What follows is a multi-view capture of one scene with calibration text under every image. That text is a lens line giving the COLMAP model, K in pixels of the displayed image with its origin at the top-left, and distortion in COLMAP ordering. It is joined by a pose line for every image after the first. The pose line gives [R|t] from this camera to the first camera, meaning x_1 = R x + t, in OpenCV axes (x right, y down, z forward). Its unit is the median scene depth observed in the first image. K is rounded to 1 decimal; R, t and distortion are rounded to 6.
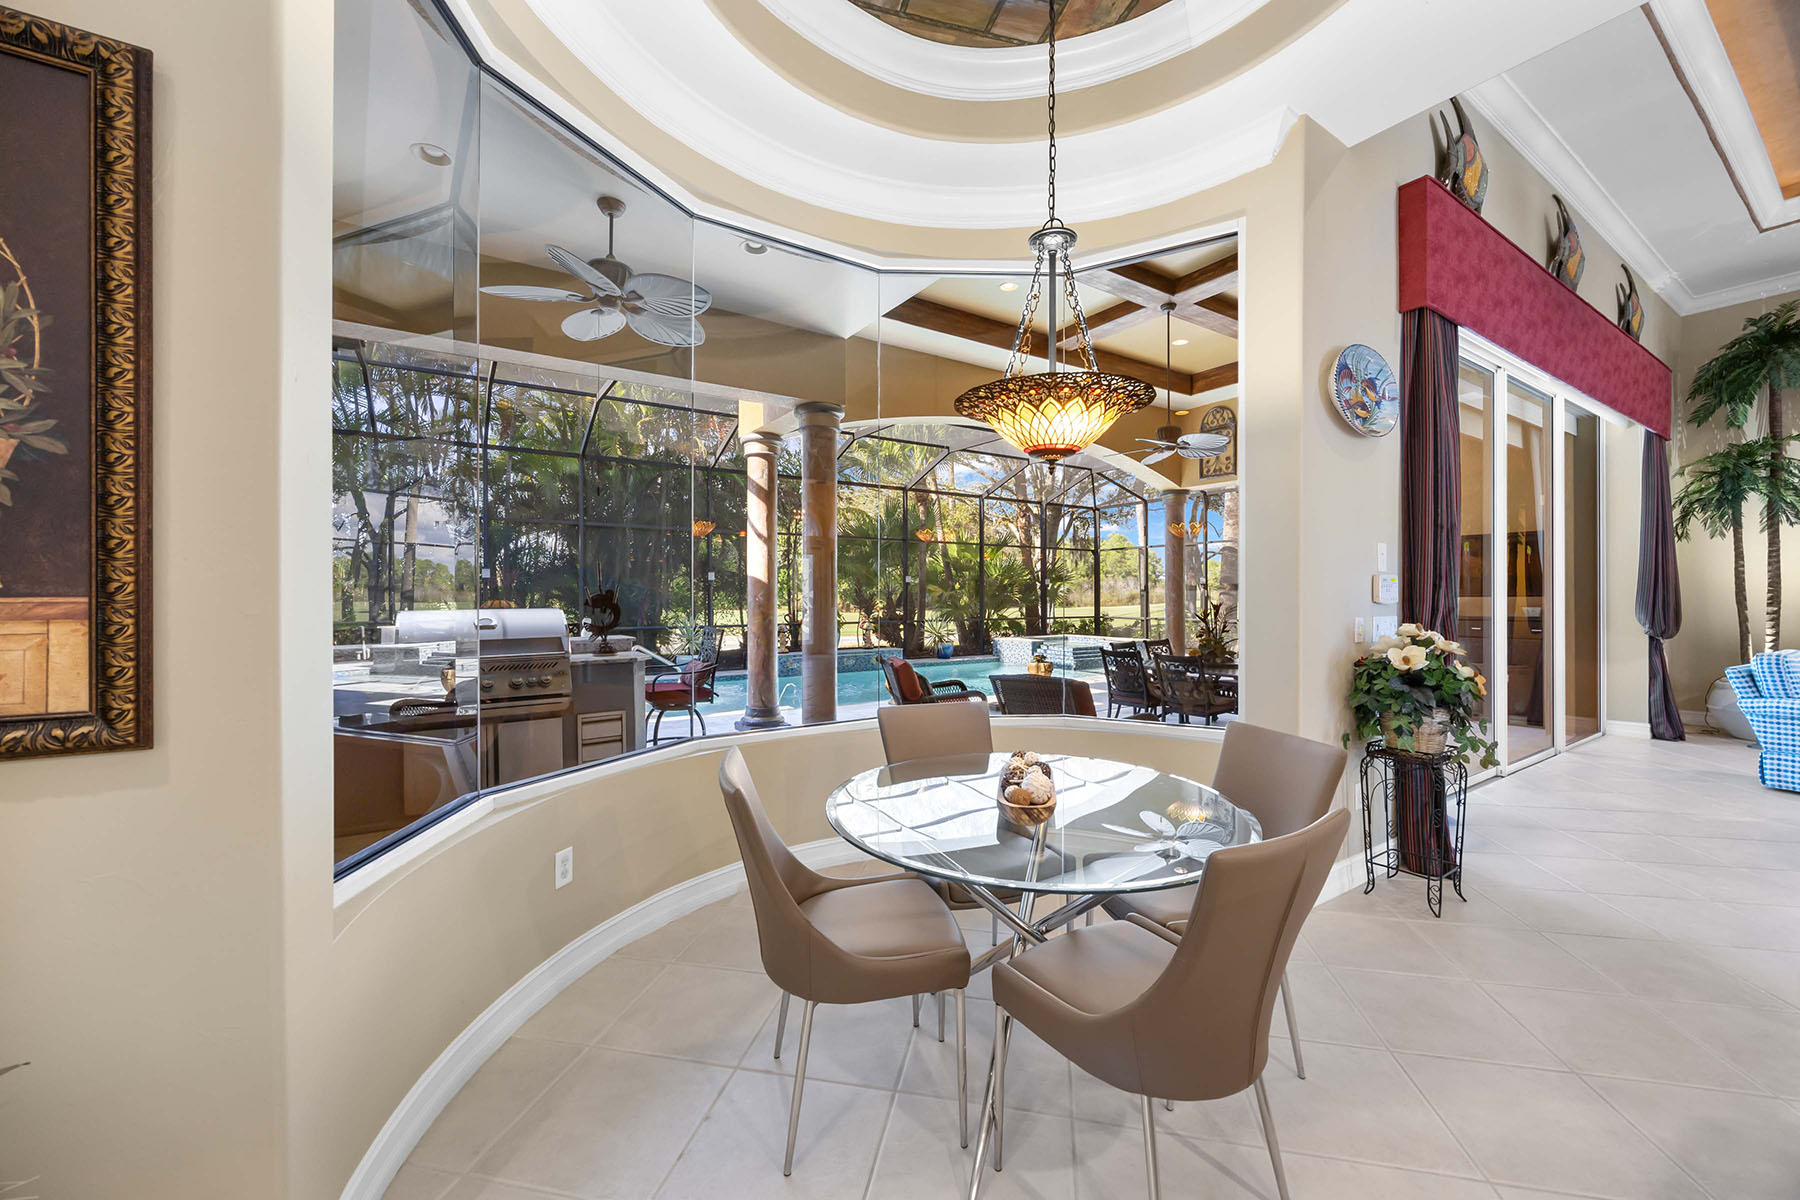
lens RADIAL K [[685.1, 0, 898.6], [0, 685.1, 596.0], [0, 0, 1]] dist [-0.002425, 0.000302]
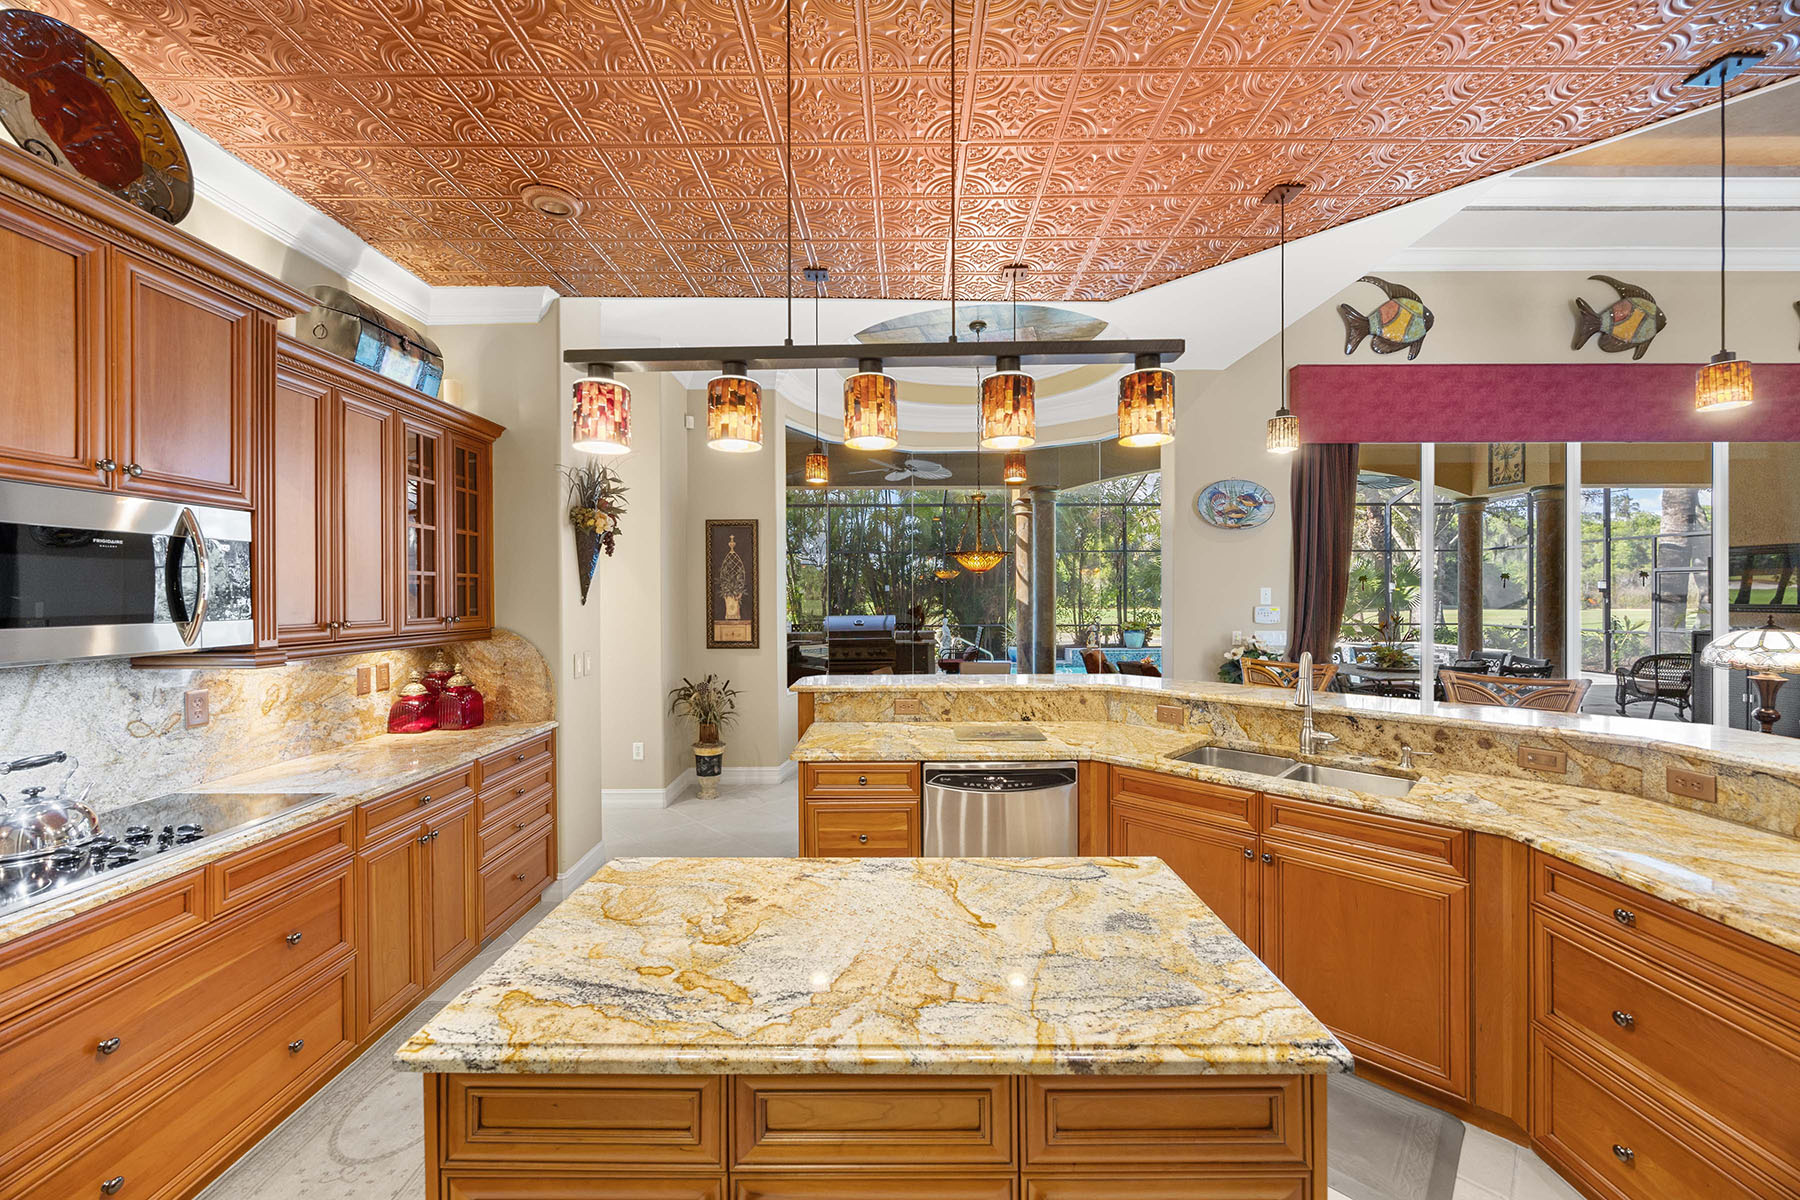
lens RADIAL K [[685.1, 0, 898.6], [0, 685.1, 596.0], [0, 0, 1]] dist [-0.002425, 0.000302]
pose [[0.833694, 0.000912, -0.552225, 0.281108], [0.001303, 0.999993, 0.003618, -0.020415], [0.552225, -0.003735, 0.833687, -0.283813]]
